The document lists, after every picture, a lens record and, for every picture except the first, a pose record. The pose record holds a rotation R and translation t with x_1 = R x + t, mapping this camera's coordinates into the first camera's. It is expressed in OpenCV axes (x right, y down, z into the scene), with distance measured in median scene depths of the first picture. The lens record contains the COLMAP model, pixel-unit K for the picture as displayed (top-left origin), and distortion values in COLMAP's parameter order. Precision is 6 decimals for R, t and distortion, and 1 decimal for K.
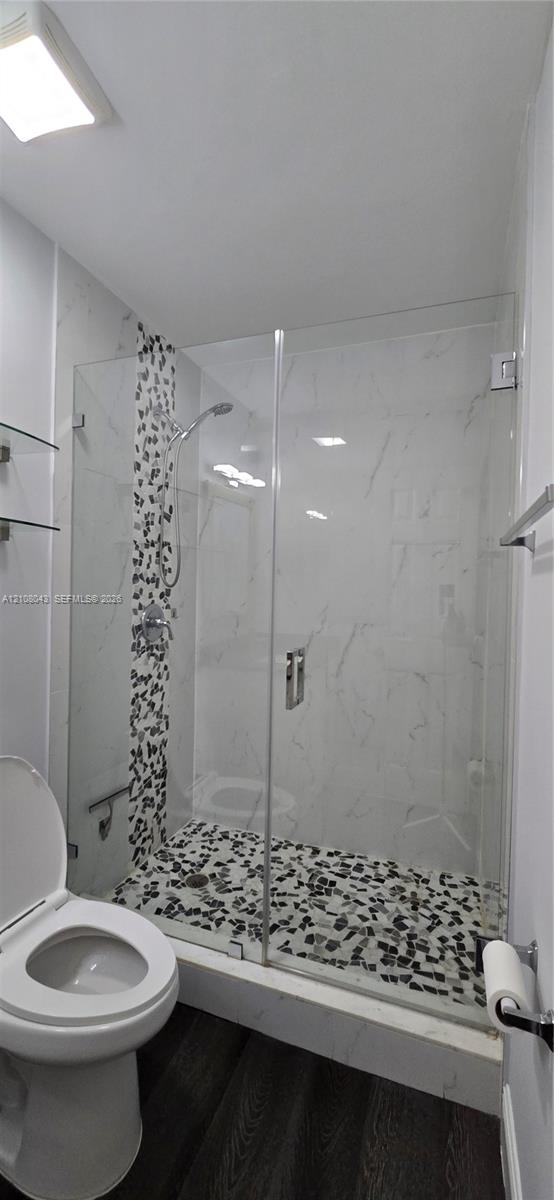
lens RADIAL K [[488.5, 0, 271.7], [0, 488.5, 594.0], [0, 0, 1]] dist [0.002136, -0.001339]
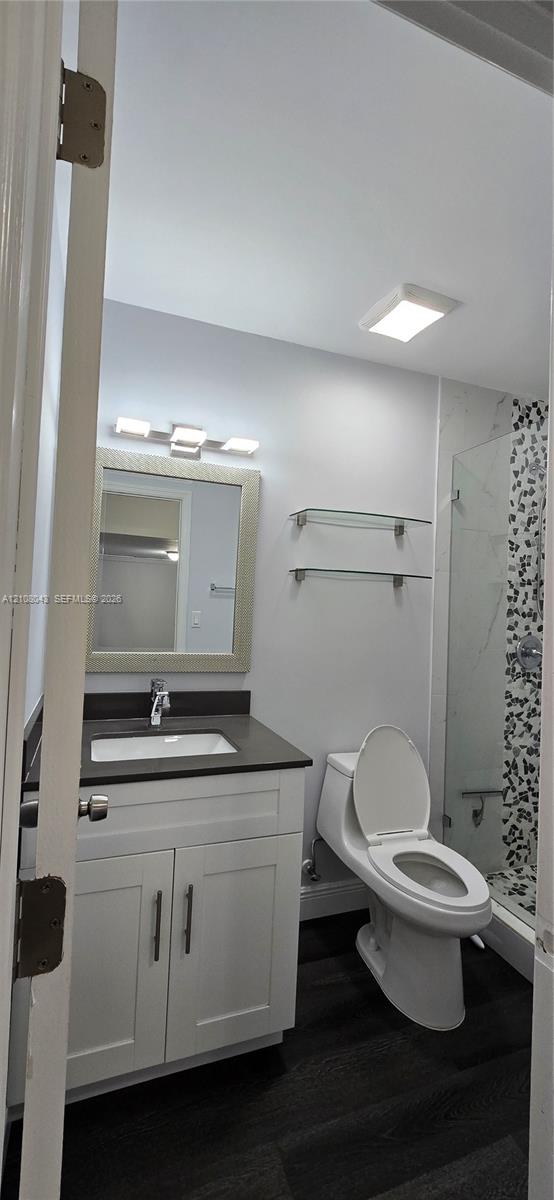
lens RADIAL K [[488.5, 0, 271.7], [0, 488.5, 594.0], [0, 0, 1]] dist [0.002136, -0.001339]
pose [[0.648852, -0.019272, -0.760671, 0.237097], [-0.034206, 0.997930, -0.054461, 0.006490], [0.760146, 0.061356, 0.646849, -0.192158]]
